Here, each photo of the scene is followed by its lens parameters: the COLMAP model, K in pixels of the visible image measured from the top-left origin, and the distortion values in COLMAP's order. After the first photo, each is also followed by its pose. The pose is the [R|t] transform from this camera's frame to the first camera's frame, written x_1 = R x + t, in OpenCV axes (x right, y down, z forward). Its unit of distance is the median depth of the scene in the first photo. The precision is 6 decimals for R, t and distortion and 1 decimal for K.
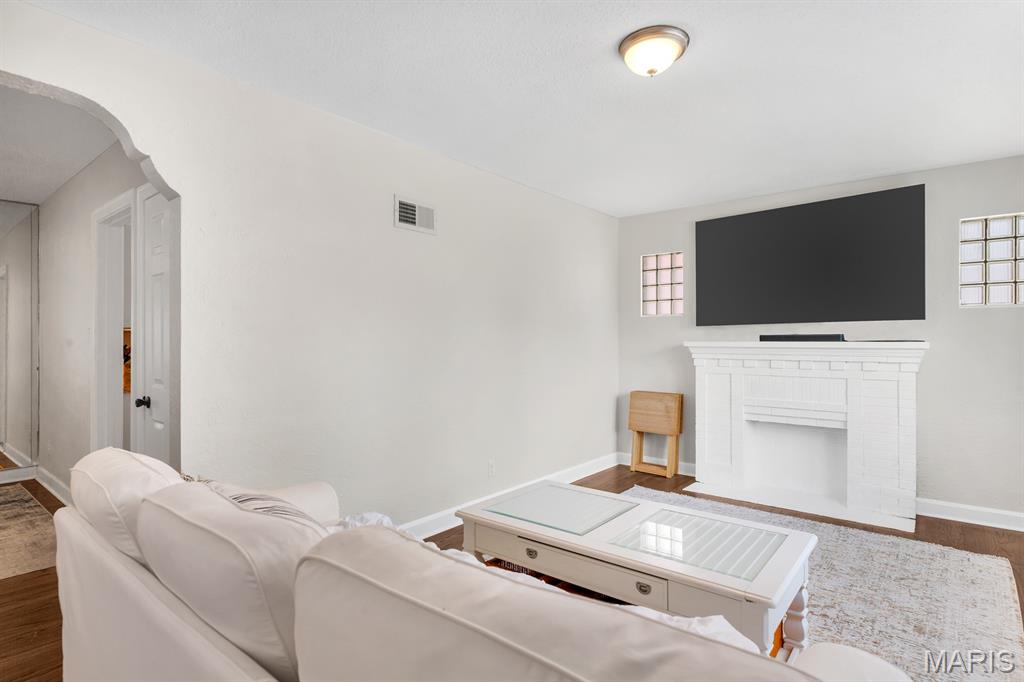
lens RADIAL K [[526.5, 0, 511.9], [0, 526.5, 339.3], [0, 0, 1]] dist [-0.002498, -0.000156]
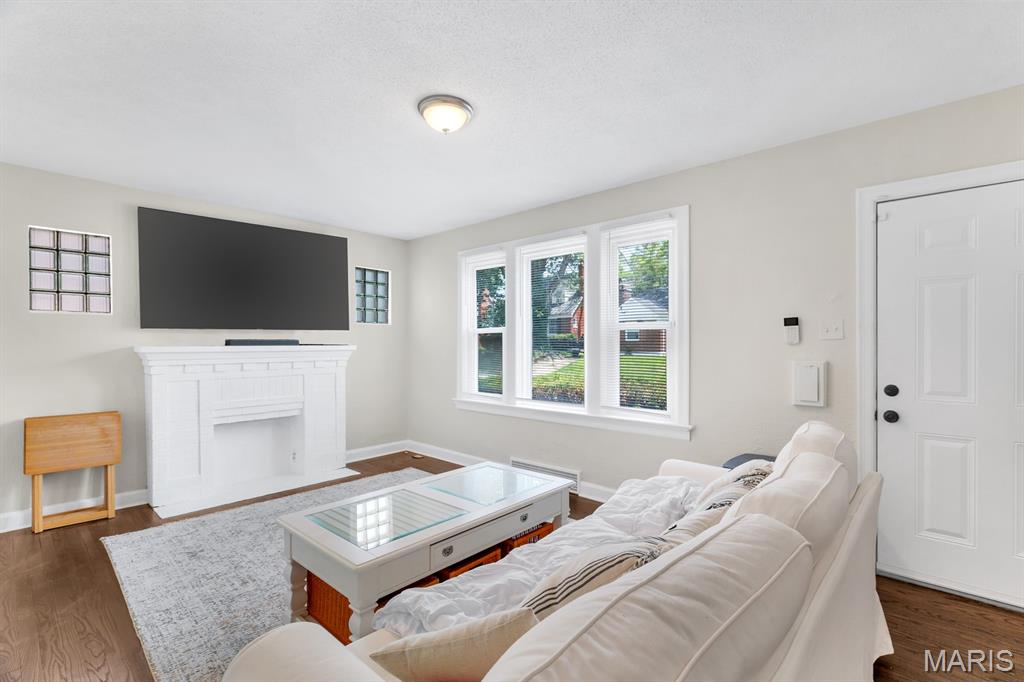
lens RADIAL K [[468.3, 0, 513.9], [0, 468.3, 347.4], [0, 0, 1]] dist [0.001149, -0.000168]
pose [[0.049931, -0.010818, 0.998694, -0.413323], [0.000584, 0.999941, 0.010802, -0.002797], [-0.998752, 0.000044, 0.049935, 0.388355]]
